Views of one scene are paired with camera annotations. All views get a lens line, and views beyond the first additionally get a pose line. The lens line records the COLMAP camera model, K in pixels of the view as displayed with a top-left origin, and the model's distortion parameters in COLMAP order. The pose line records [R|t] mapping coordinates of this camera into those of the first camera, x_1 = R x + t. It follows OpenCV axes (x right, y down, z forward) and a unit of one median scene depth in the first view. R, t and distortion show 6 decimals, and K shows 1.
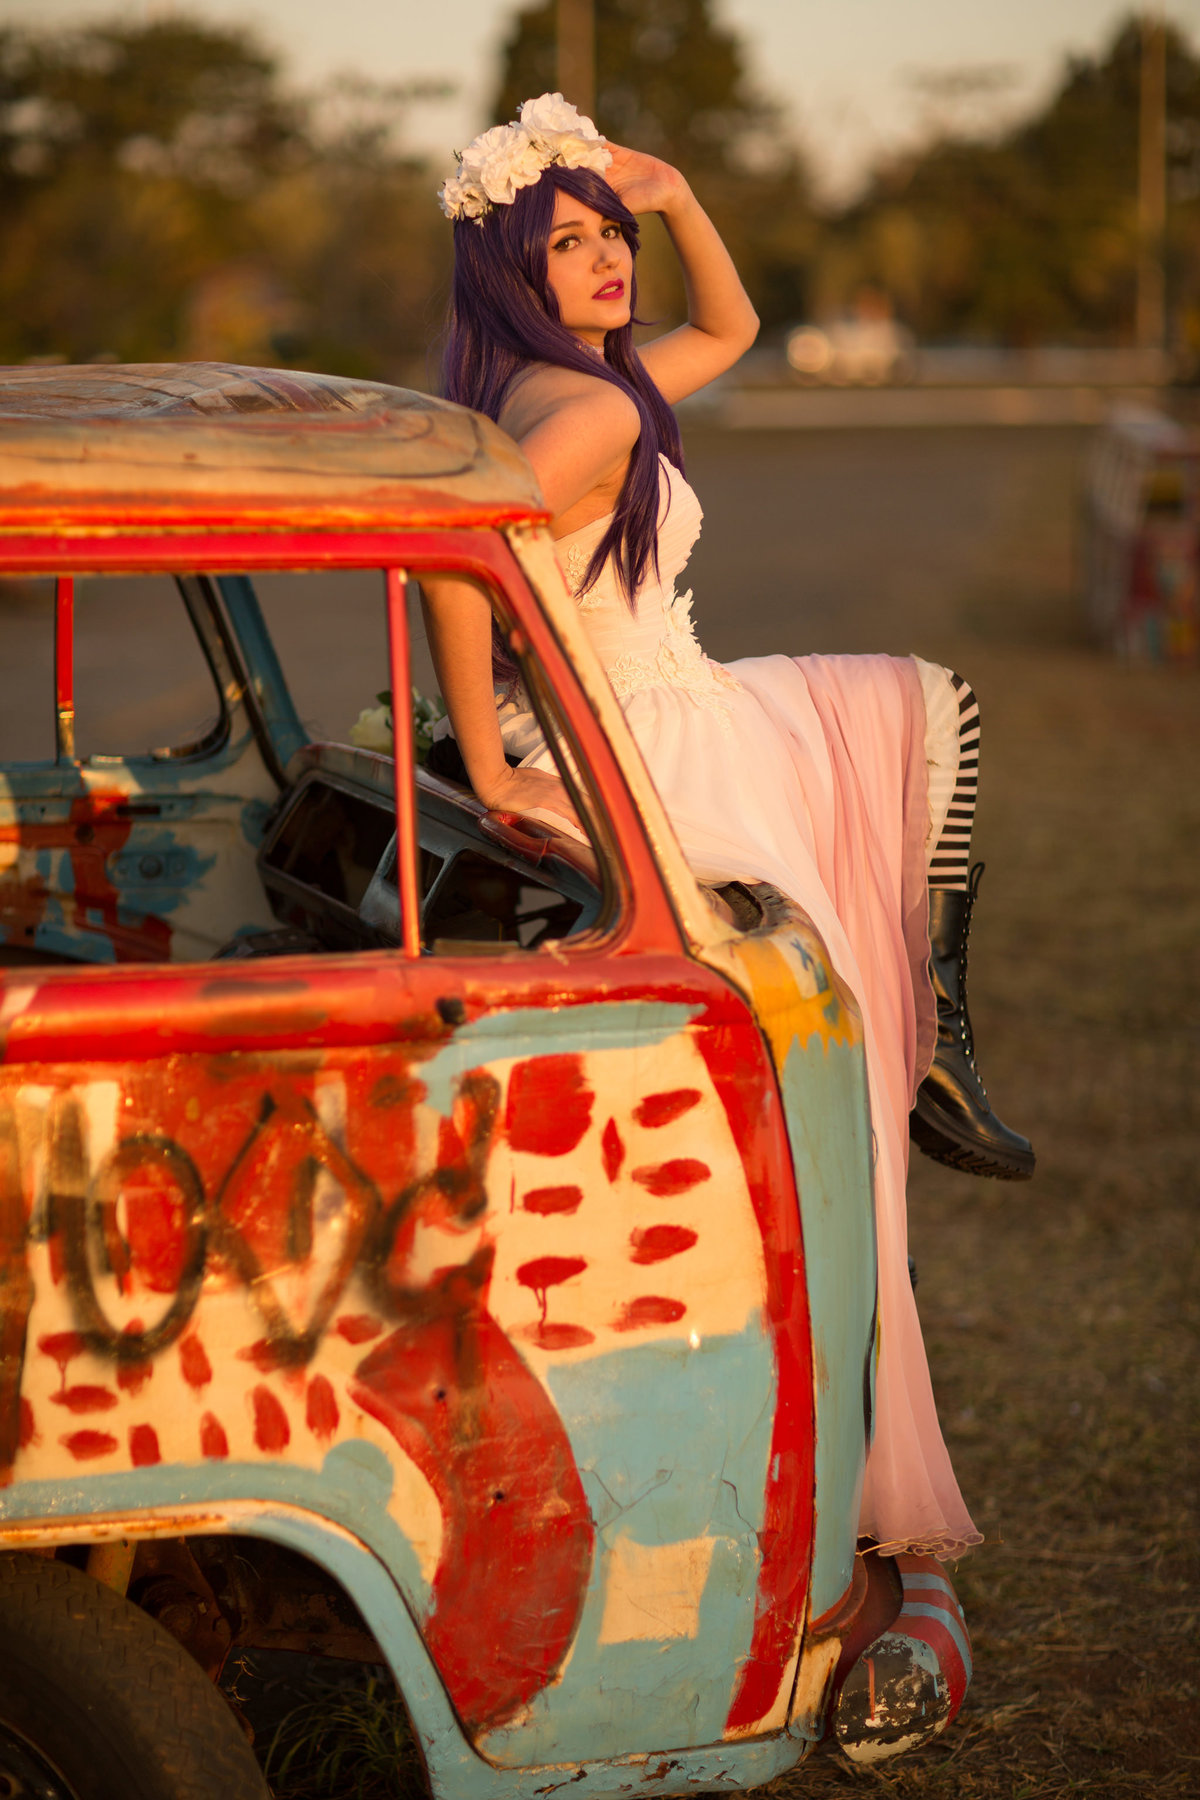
lens RADIAL K [[4229.1, 0, 601.5], [0, 4229.1, 901.8], [0, 0, 1]] dist [-0.066335, 0.000000]
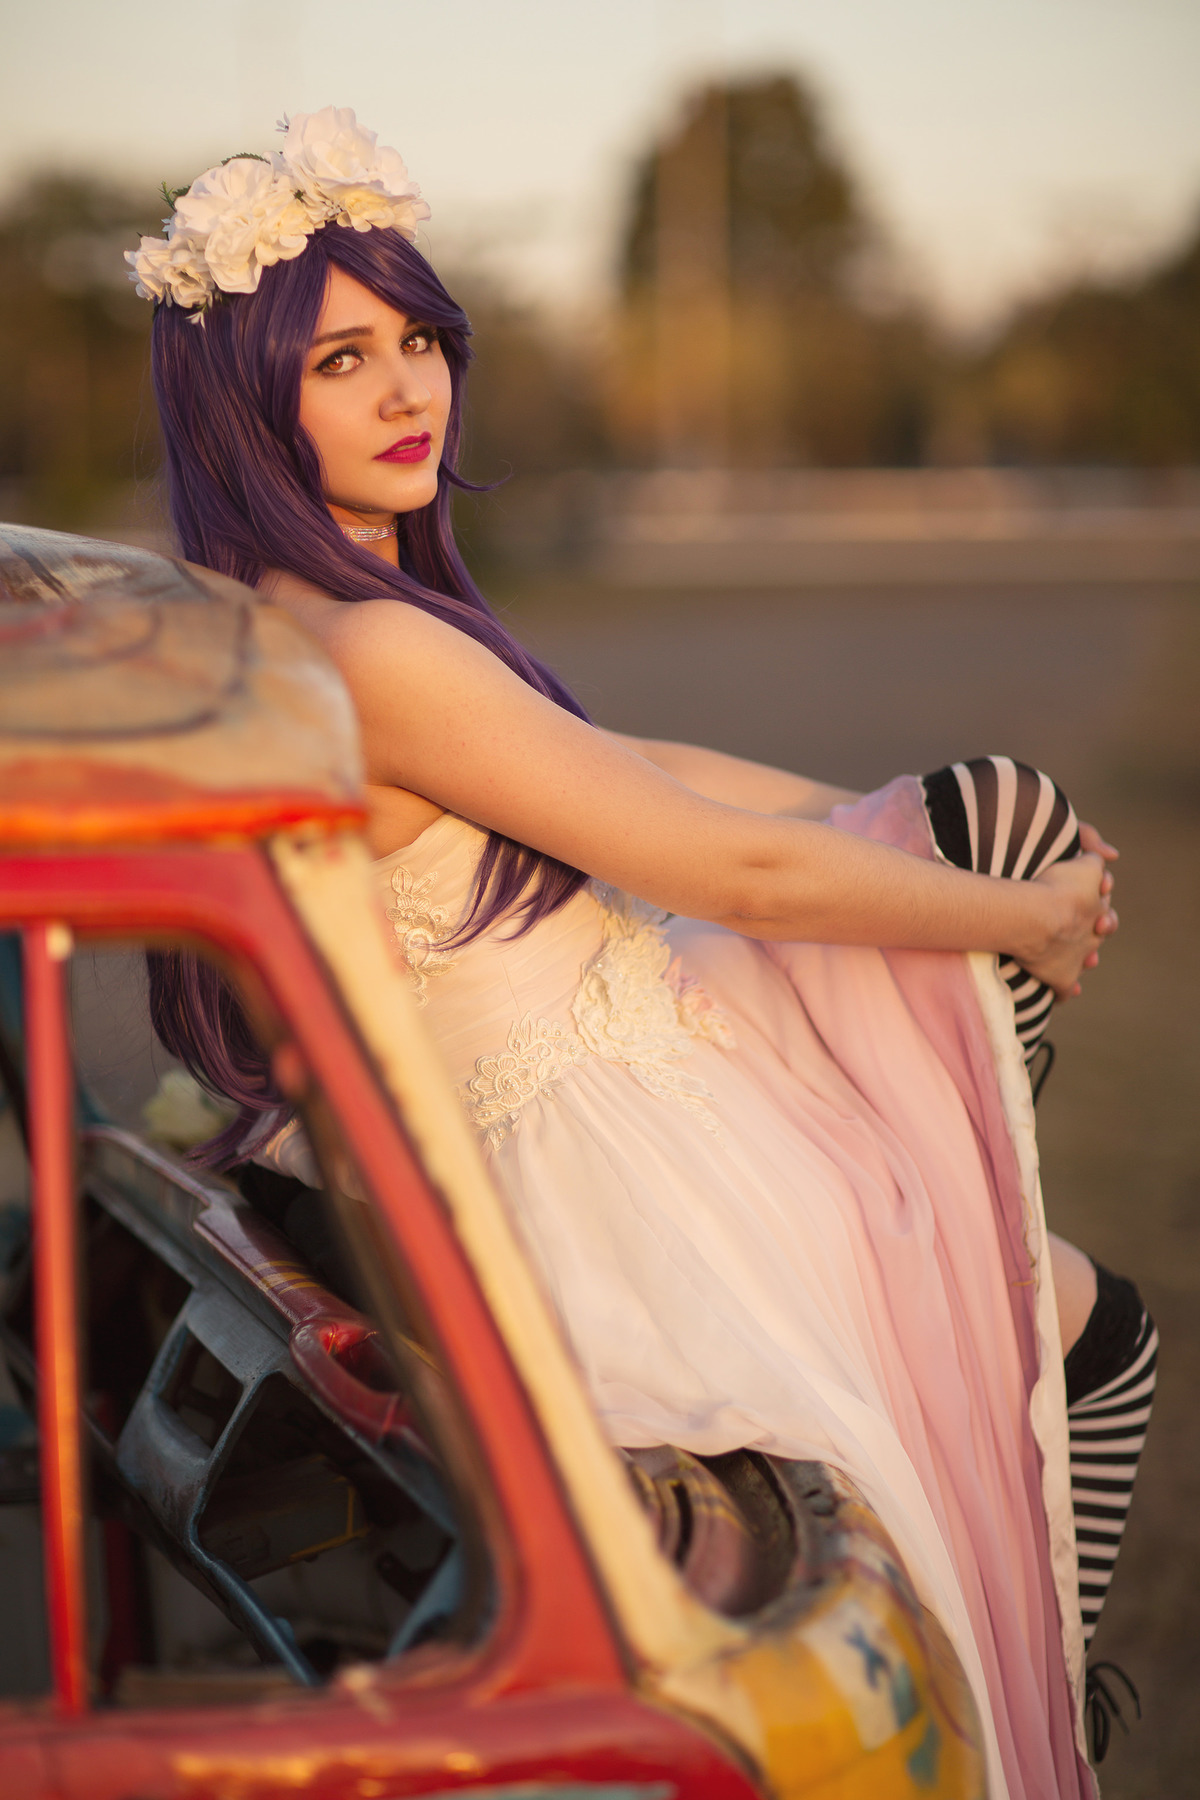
lens RADIAL K [[4229.1, 0, 597.7], [0, 4229.1, 899.8], [0, 0, 1]] dist [-0.066335, 0.000000]
pose [[0.999568, -0.000121, -0.029386, 0.030413], [-0.000873, 0.999427, -0.033824, -0.063530], [0.029373, 0.033835, 0.998996, 0.493557]]
